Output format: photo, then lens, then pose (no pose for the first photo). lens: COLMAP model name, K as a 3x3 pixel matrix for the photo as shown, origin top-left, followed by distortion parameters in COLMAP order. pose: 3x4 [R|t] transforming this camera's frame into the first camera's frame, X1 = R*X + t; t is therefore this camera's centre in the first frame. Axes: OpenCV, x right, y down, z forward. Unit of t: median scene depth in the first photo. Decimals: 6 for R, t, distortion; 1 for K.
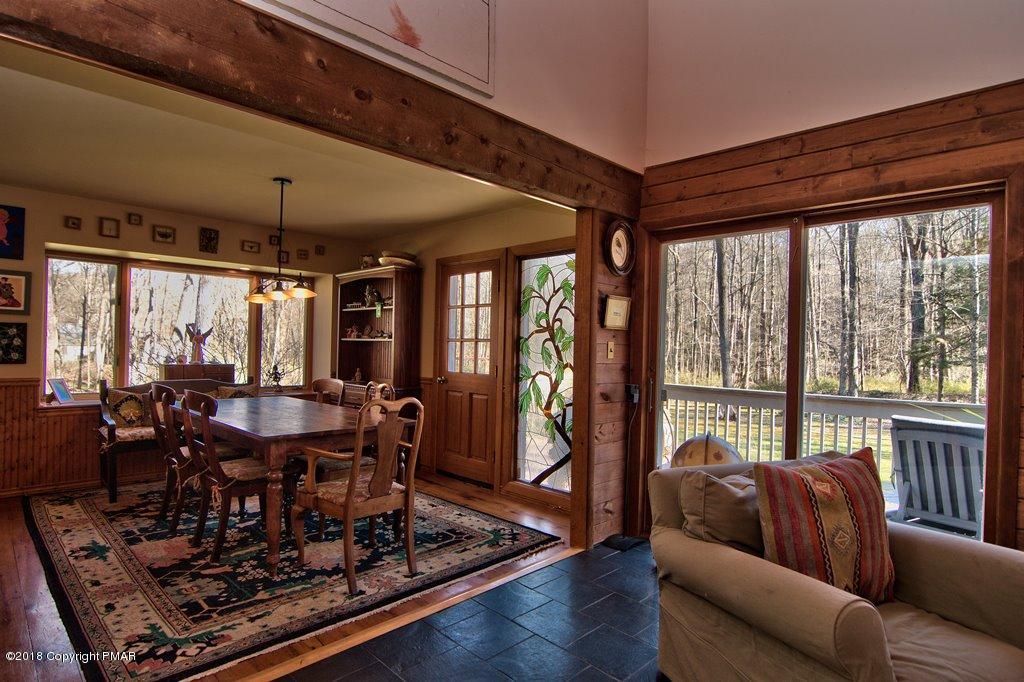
lens RADIAL K [[530.1, 0, 511.0], [0, 530.1, 346.5], [0, 0, 1]] dist [-0.013933, -0.002302]
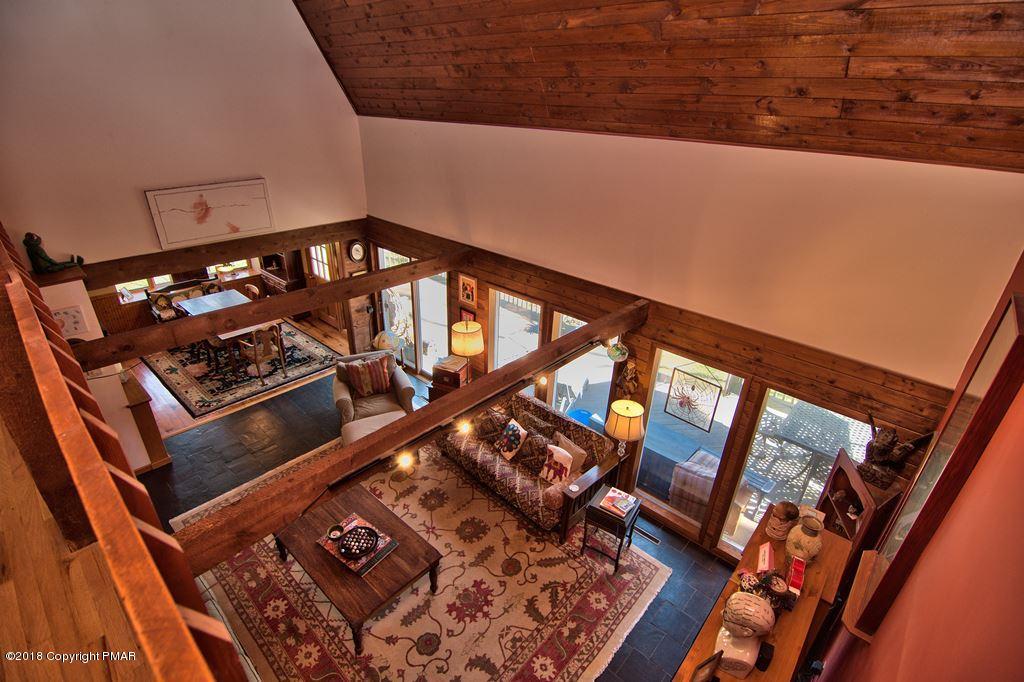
lens RADIAL K [[489.0, 0, 509.1], [0, 489.0, 335.7], [0, 0, 1]] dist [-0.008106, -0.007558]
pose [[0.999446, -0.011423, 0.031260, 0.653480], [-0.003611, 0.896485, 0.443059, -0.661145], [-0.033085, -0.442927, 0.895947, -0.923224]]
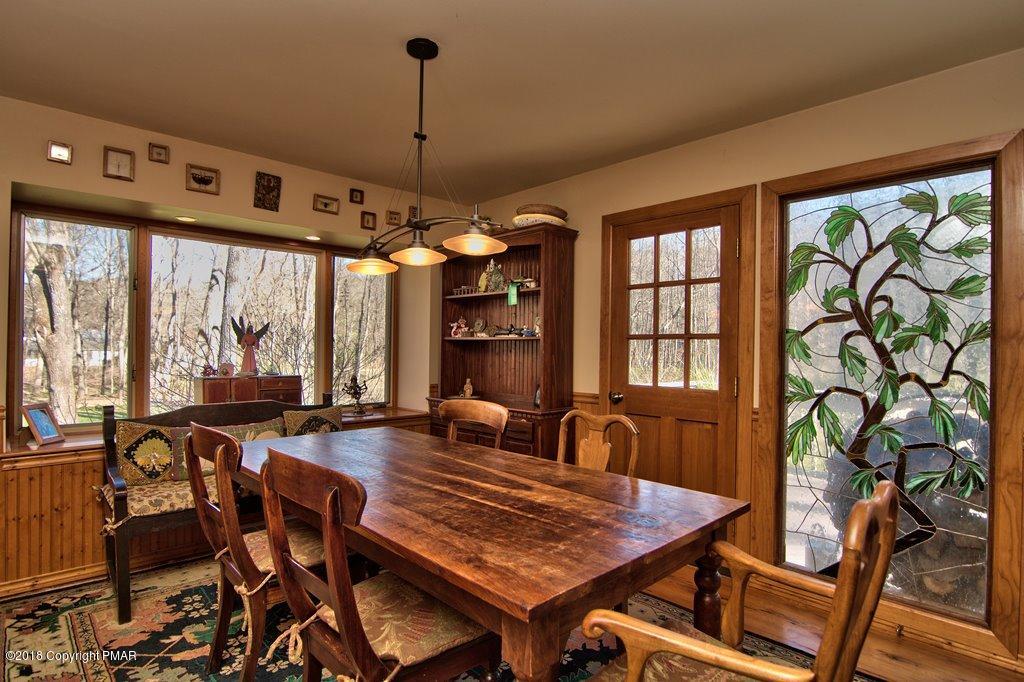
lens RADIAL K [[531.3, 0, 515.5], [0, 531.3, 344.8], [0, 0, 1]] dist [-0.007793, -0.006858]
pose [[0.999611, -0.010098, -0.026002, -0.285631], [0.009986, 0.999940, -0.004415, -0.000961], [0.026045, 0.004154, 0.999652, 0.397797]]
